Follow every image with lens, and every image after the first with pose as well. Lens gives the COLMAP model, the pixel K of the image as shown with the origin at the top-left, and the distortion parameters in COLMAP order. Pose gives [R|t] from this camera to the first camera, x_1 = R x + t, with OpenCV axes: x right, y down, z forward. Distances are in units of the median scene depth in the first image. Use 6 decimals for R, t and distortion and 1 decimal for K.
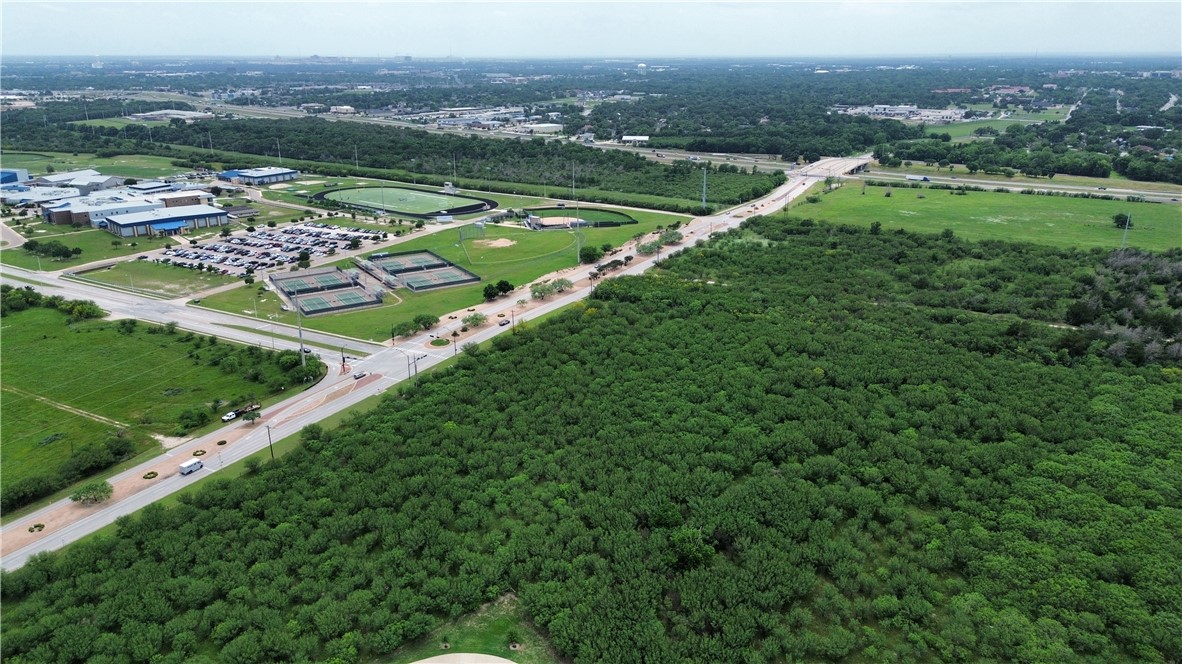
lens RADIAL K [[854.0, 0, 597.0], [0, 854.0, 334.1], [0, 0, 1]] dist [0.104346, -0.124712]
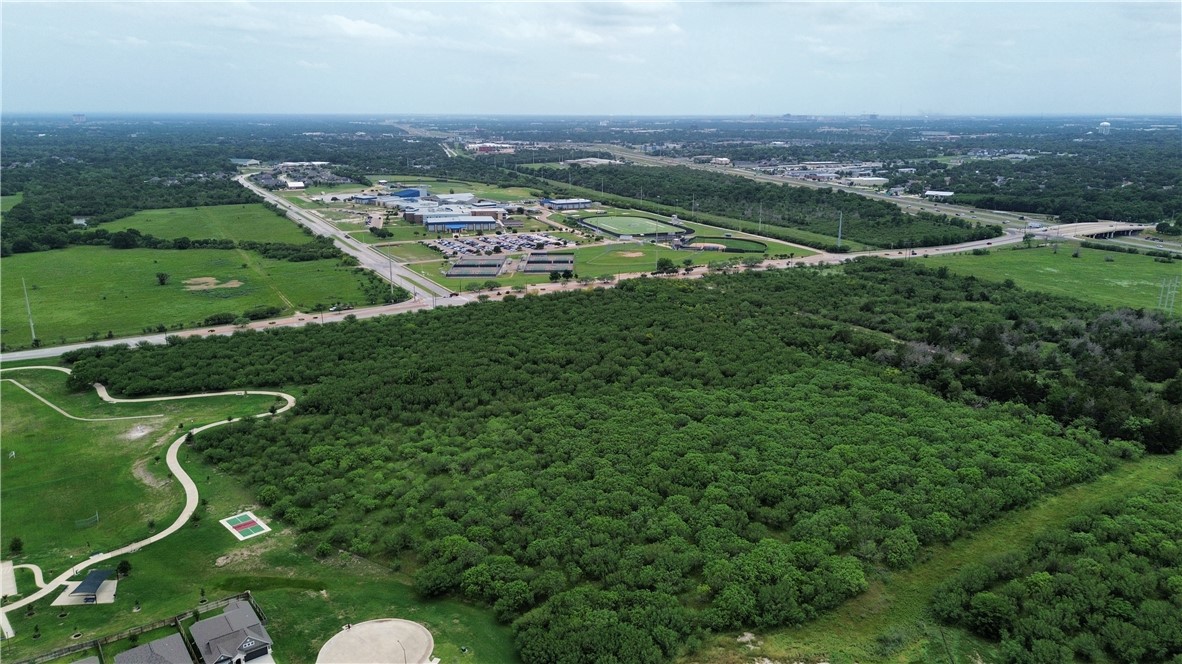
lens RADIAL K [[854.0, 0, 597.0], [0, 854.0, 334.1], [0, 0, 1]] dist [0.104346, -0.124712]
pose [[0.858347, 0.135449, -0.494868, 0.417423], [-0.165714, 0.986018, -0.017550, 0.038422], [0.485571, 0.097071, 0.868791, -0.129469]]
